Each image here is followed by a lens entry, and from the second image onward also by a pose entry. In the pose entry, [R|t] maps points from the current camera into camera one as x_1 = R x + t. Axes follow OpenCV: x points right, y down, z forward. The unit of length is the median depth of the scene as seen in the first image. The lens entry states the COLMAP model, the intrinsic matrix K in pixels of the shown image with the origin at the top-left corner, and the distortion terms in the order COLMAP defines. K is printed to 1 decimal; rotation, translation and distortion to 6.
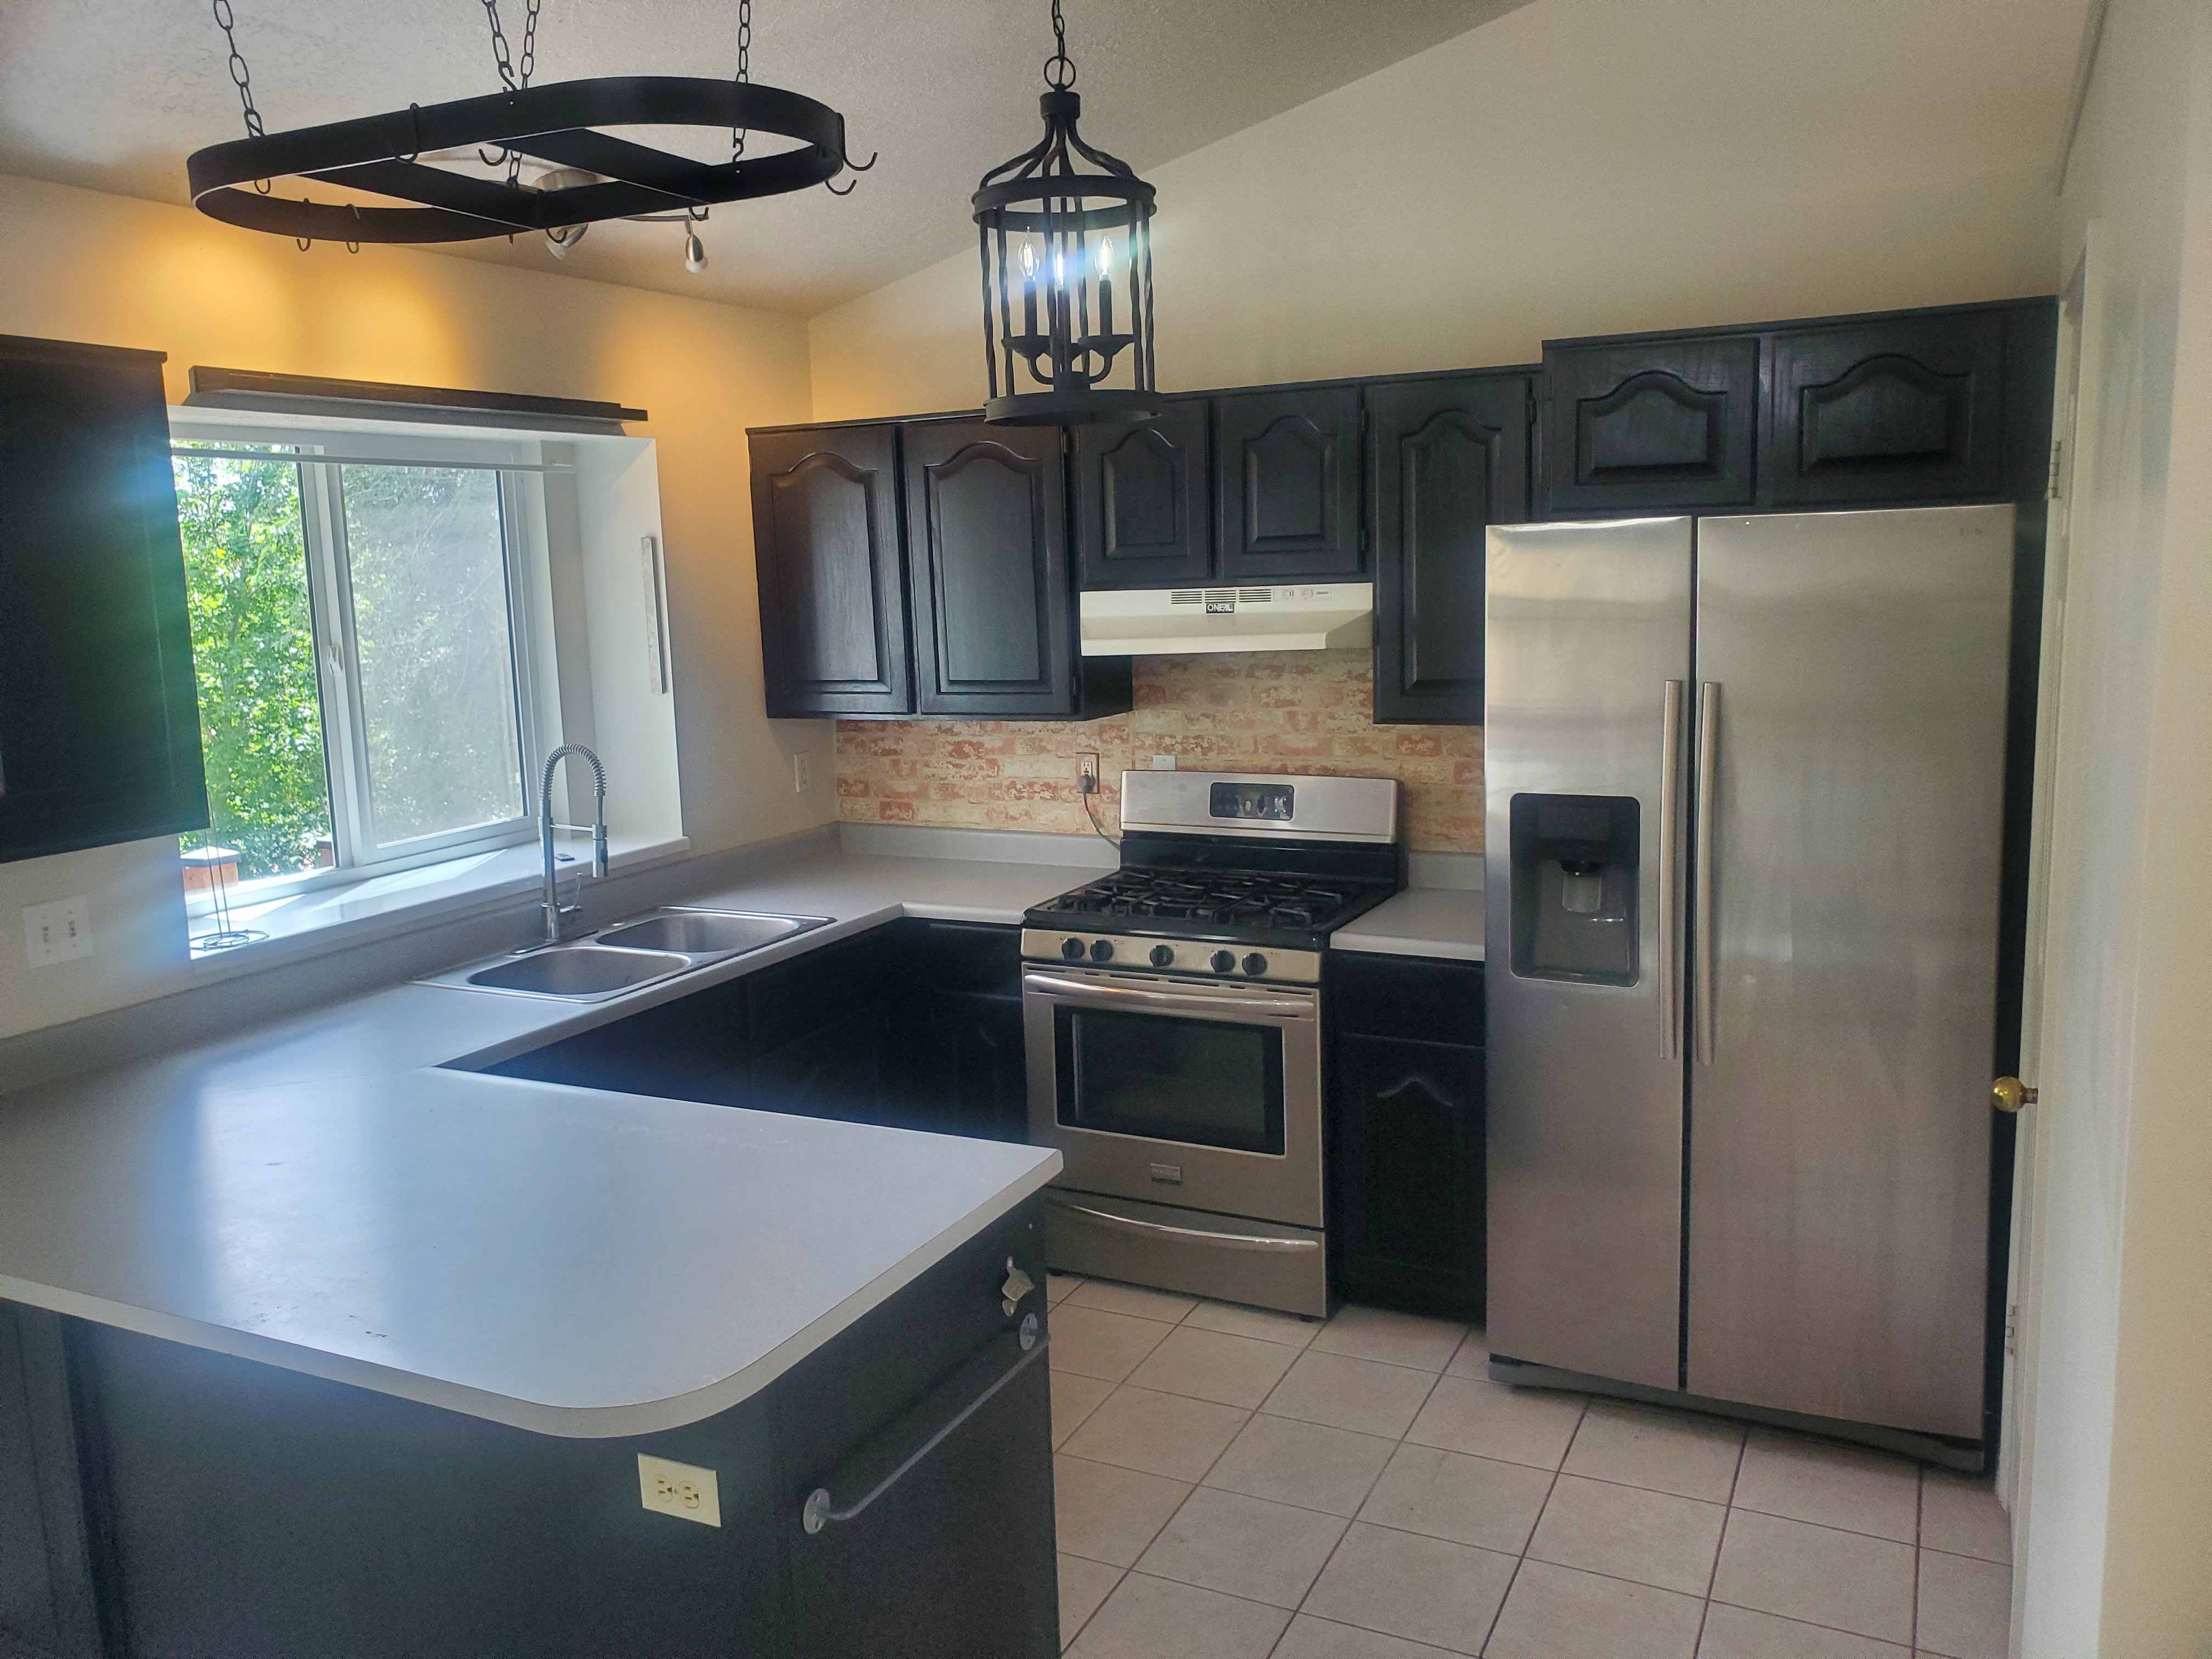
lens RADIAL K [[1700.3, 0, 1050.6], [0, 1700.3, 809.4], [0, 0, 1]] dist [0.099163, -0.122221]
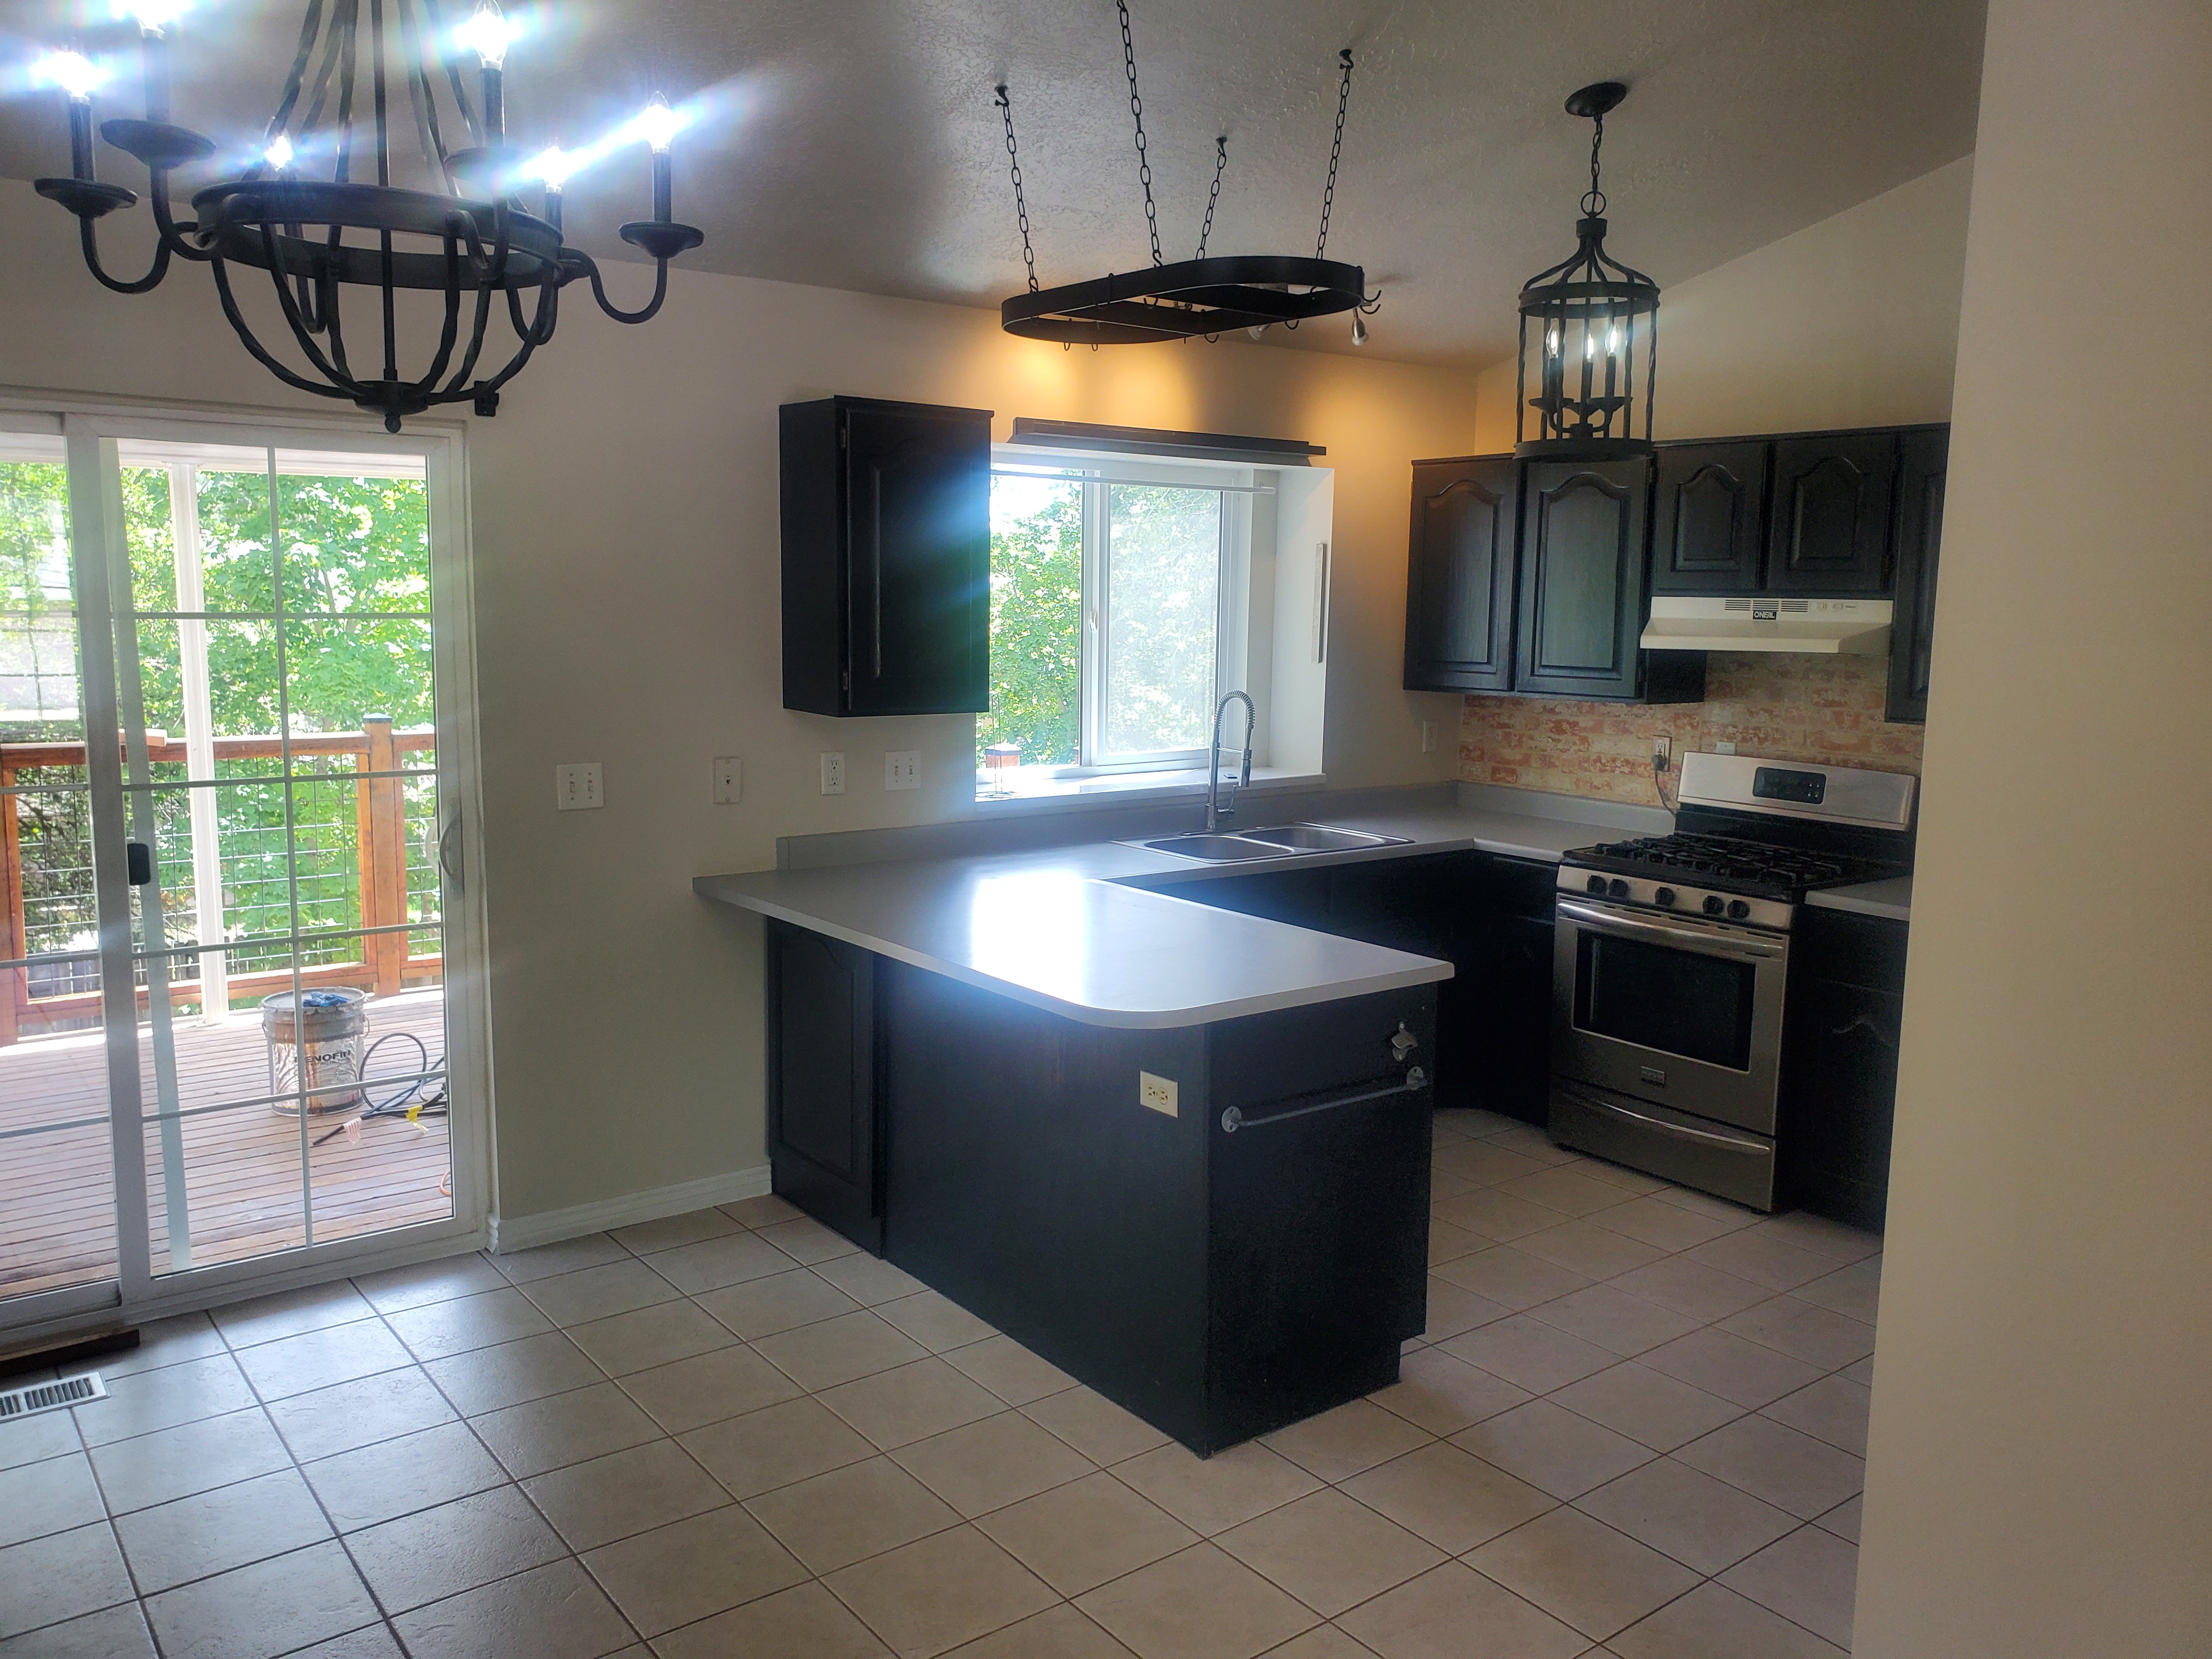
lens RADIAL K [[1734.4, 0, 1116.2], [0, 1734.4, 825.1], [0, 0, 1]] dist [0.048307, -0.065278]
pose [[0.908154, 0.103907, -0.405537, 0.189351], [-0.104102, 0.994331, 0.021645, 0.044701], [0.405487, 0.022560, 0.913822, -0.269370]]
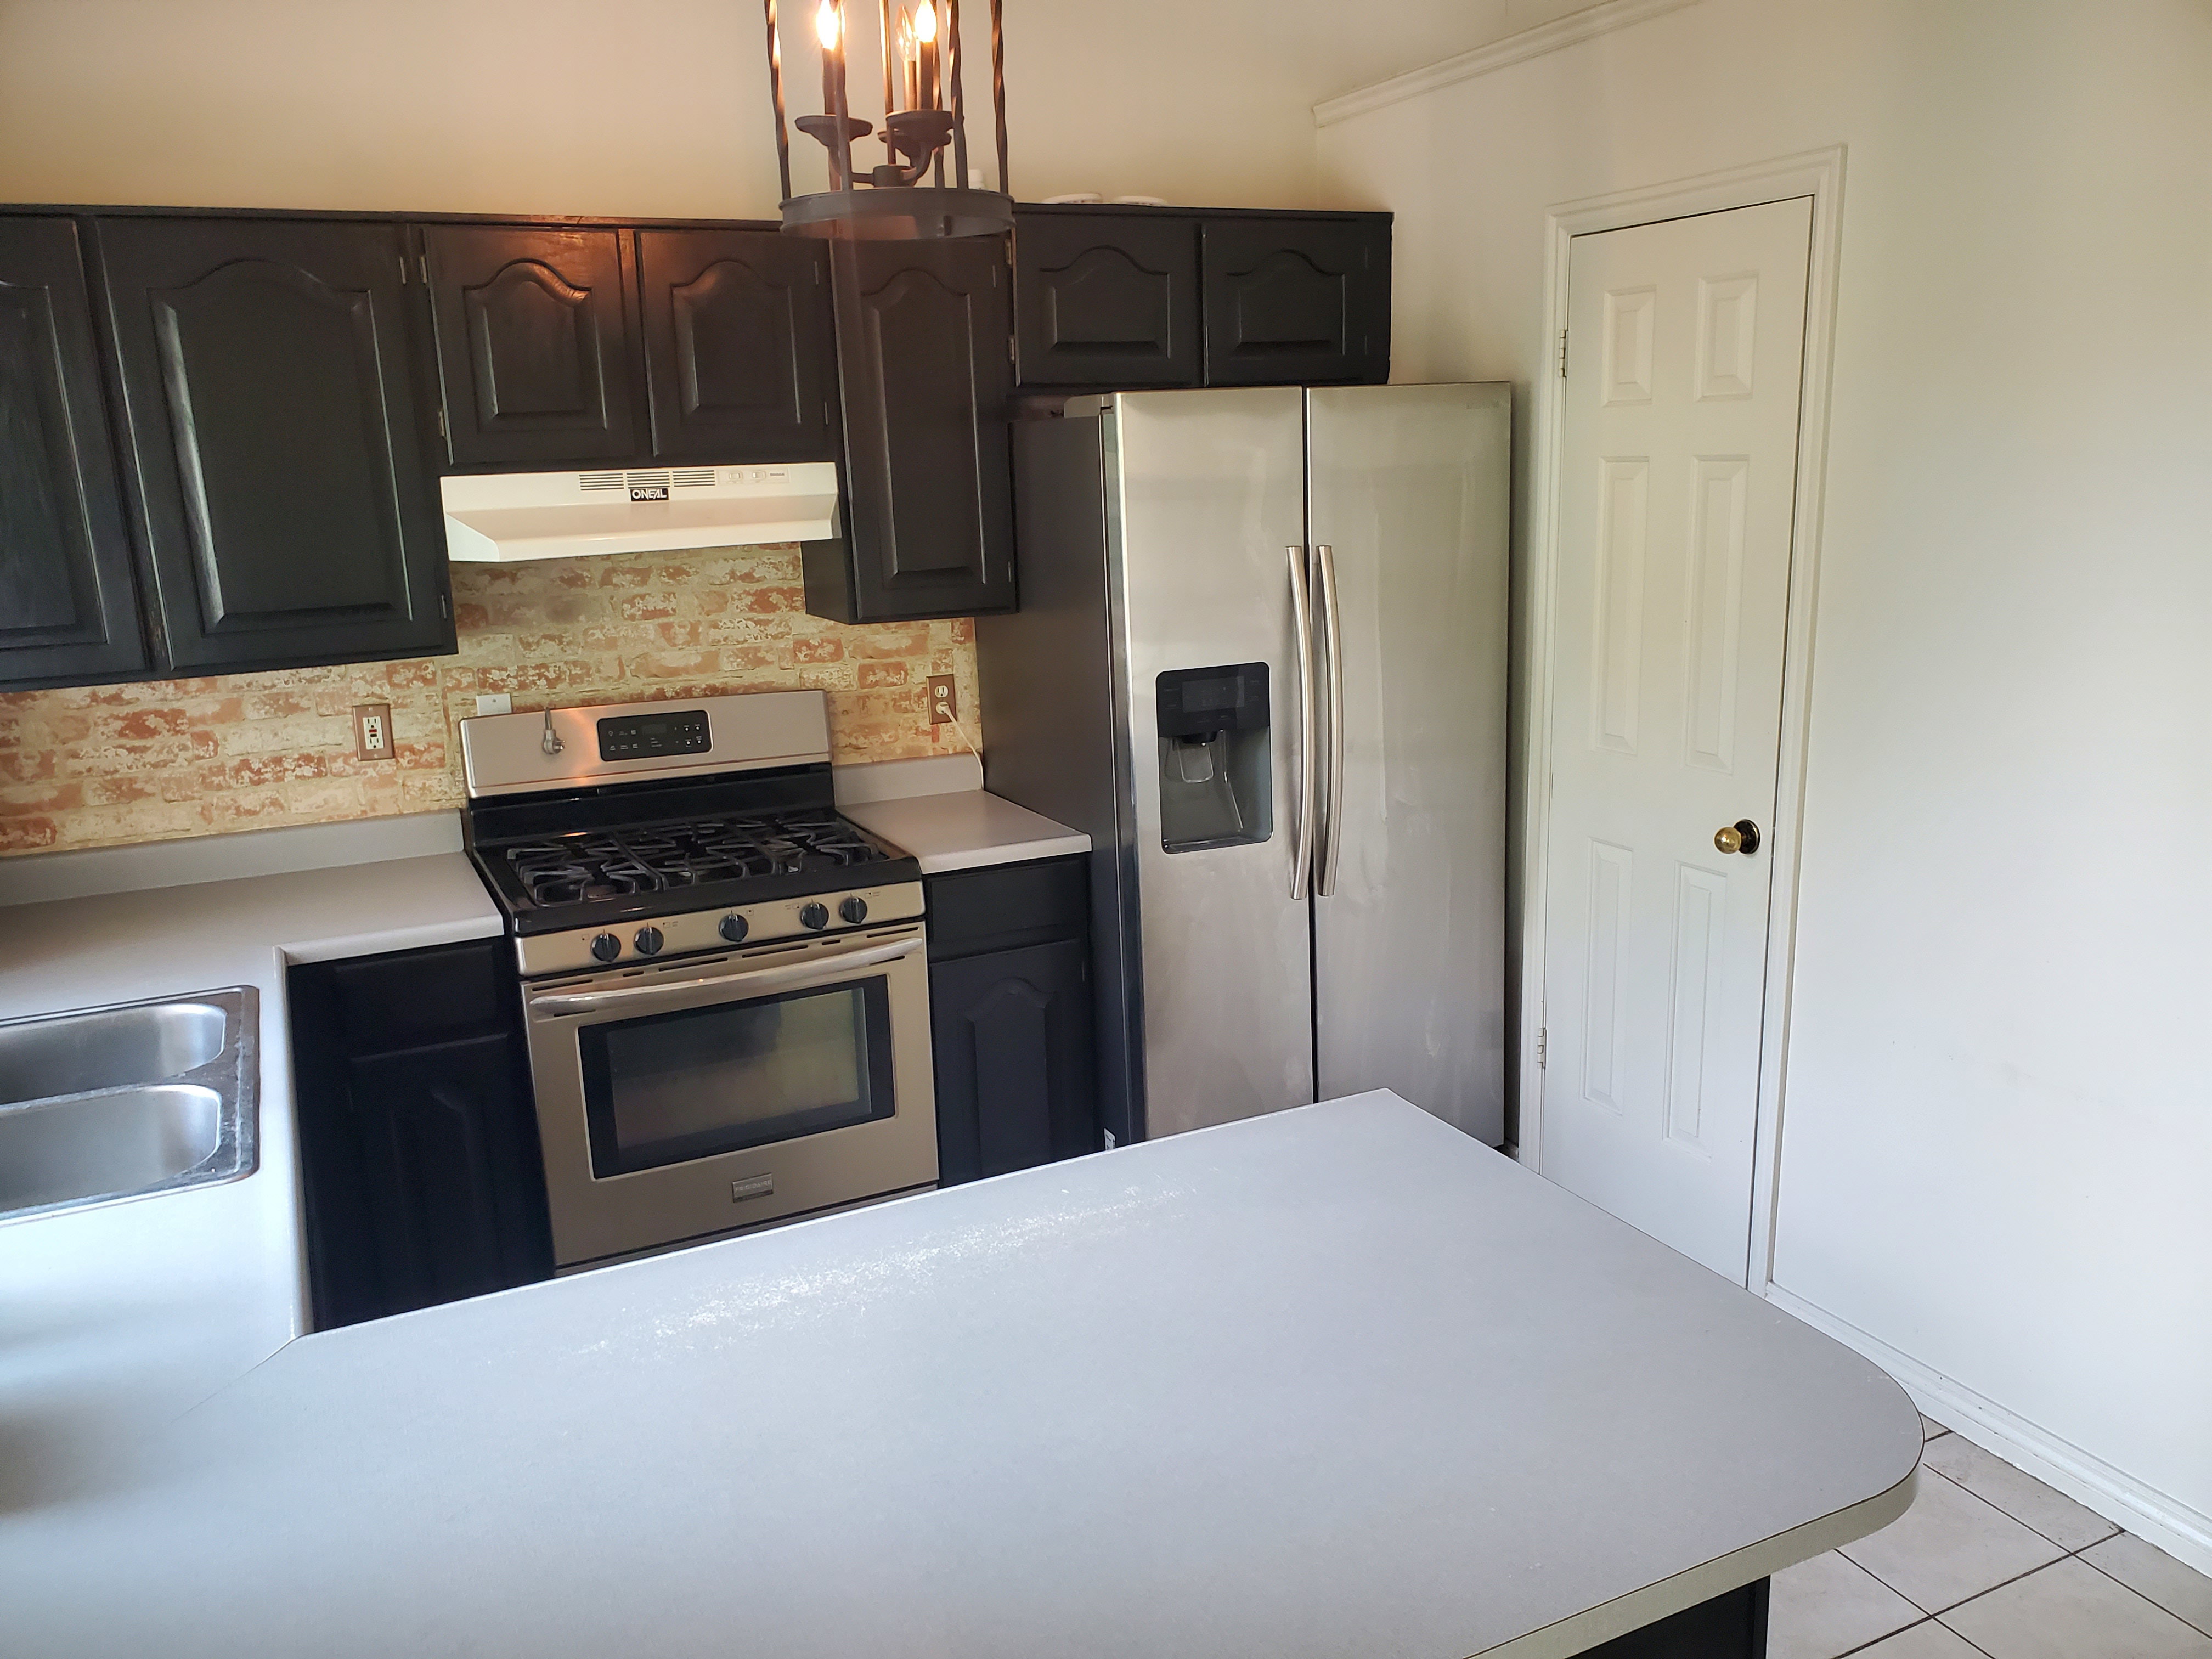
lens RADIAL K [[1734.4, 0, 1116.2], [0, 1734.4, 825.1], [0, 0, 1]] dist [0.048307, -0.065278]
pose [[0.590042, -0.164983, 0.790336, -0.426615], [0.125512, 0.985742, 0.112070, -0.028665], [-0.797557, 0.033070, 0.602337, 0.326479]]
